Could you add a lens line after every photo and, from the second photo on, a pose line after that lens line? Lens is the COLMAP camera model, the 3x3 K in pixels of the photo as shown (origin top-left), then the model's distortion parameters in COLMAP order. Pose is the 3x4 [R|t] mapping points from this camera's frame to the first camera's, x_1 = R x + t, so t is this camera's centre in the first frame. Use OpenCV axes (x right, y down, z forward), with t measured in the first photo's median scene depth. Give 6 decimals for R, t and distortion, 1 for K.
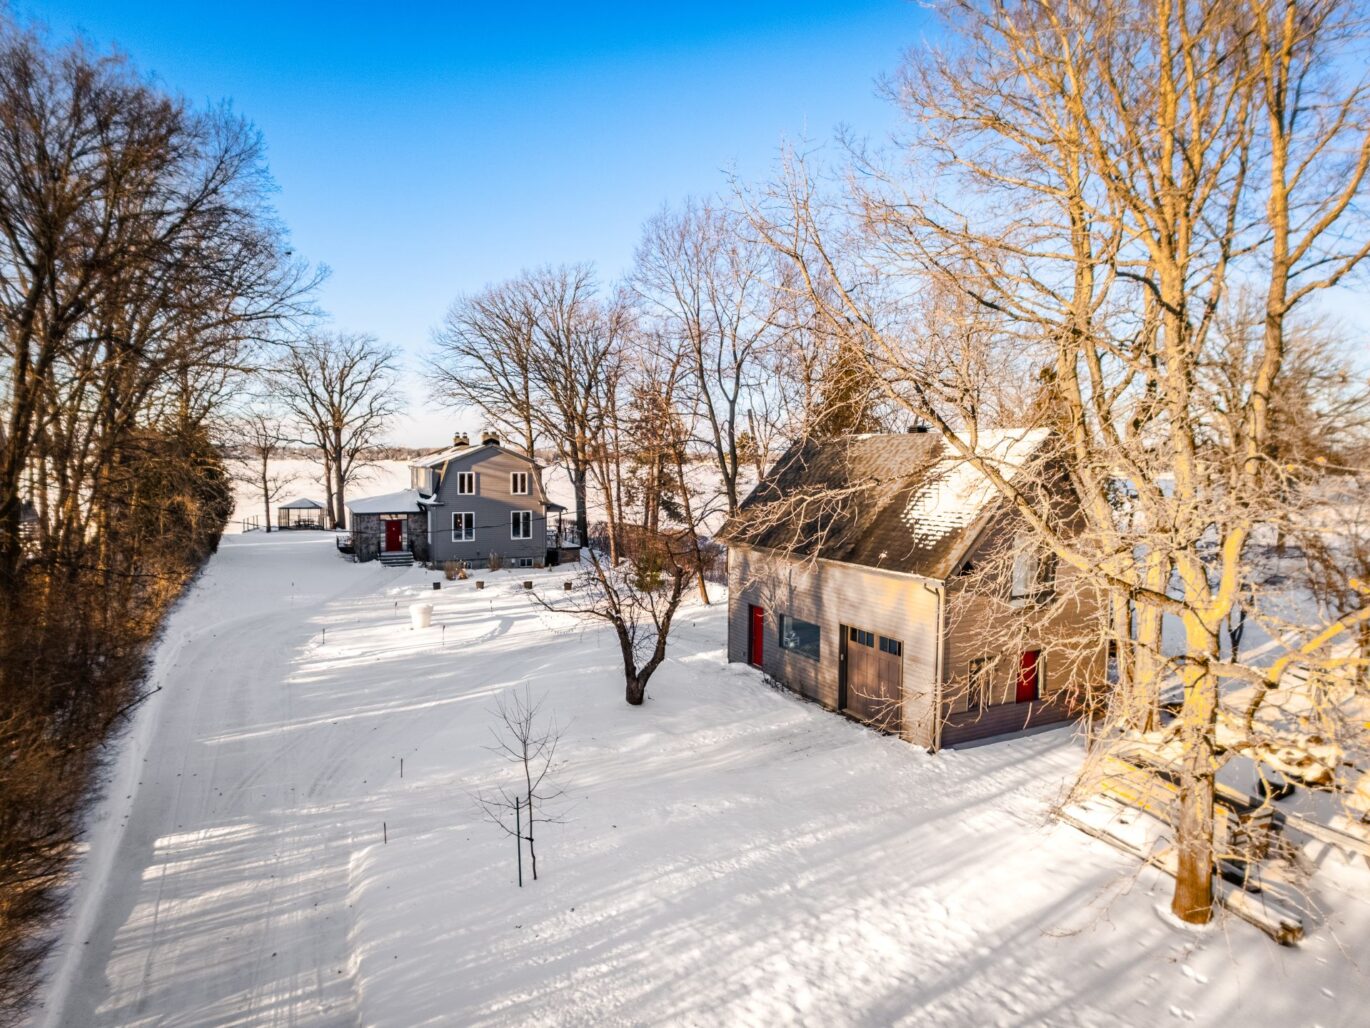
lens RADIAL K [[782.7, 0, 685.0], [0, 782.7, 514.0], [0, 0, 1]] dist [-0.056689, -0.000908]
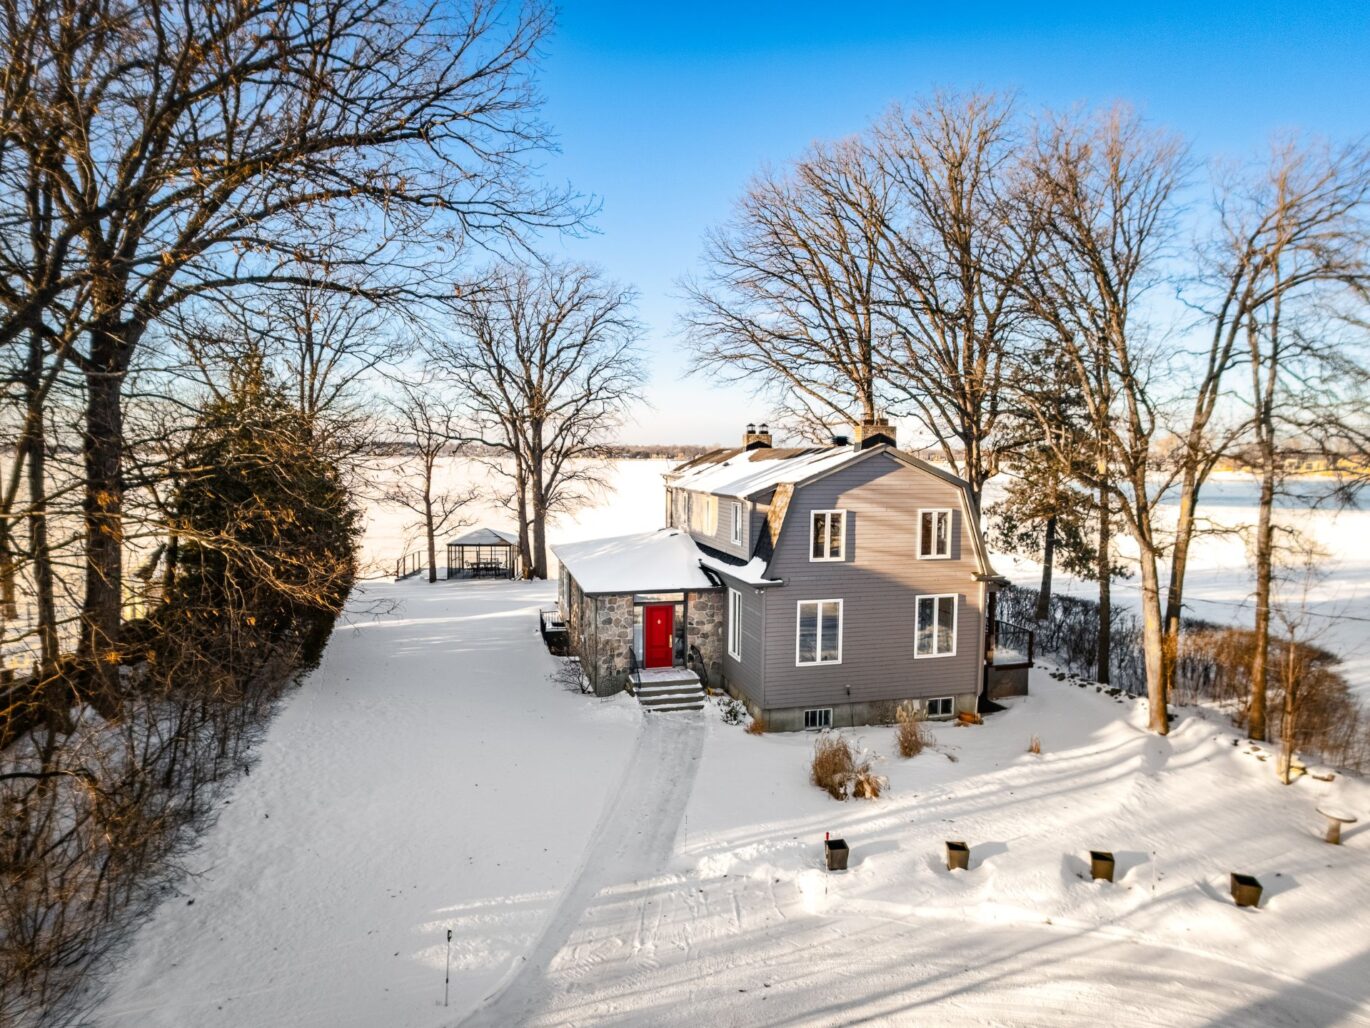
lens RADIAL K [[782.7, 0, 685.0], [0, 782.7, 514.0], [0, 0, 1]] dist [-0.056689, -0.000908]
pose [[0.978250, 0.014376, -0.206930, -0.203881], [-0.013579, 0.999894, 0.005270, -0.040236], [0.206984, -0.002345, 0.978342, 0.413782]]
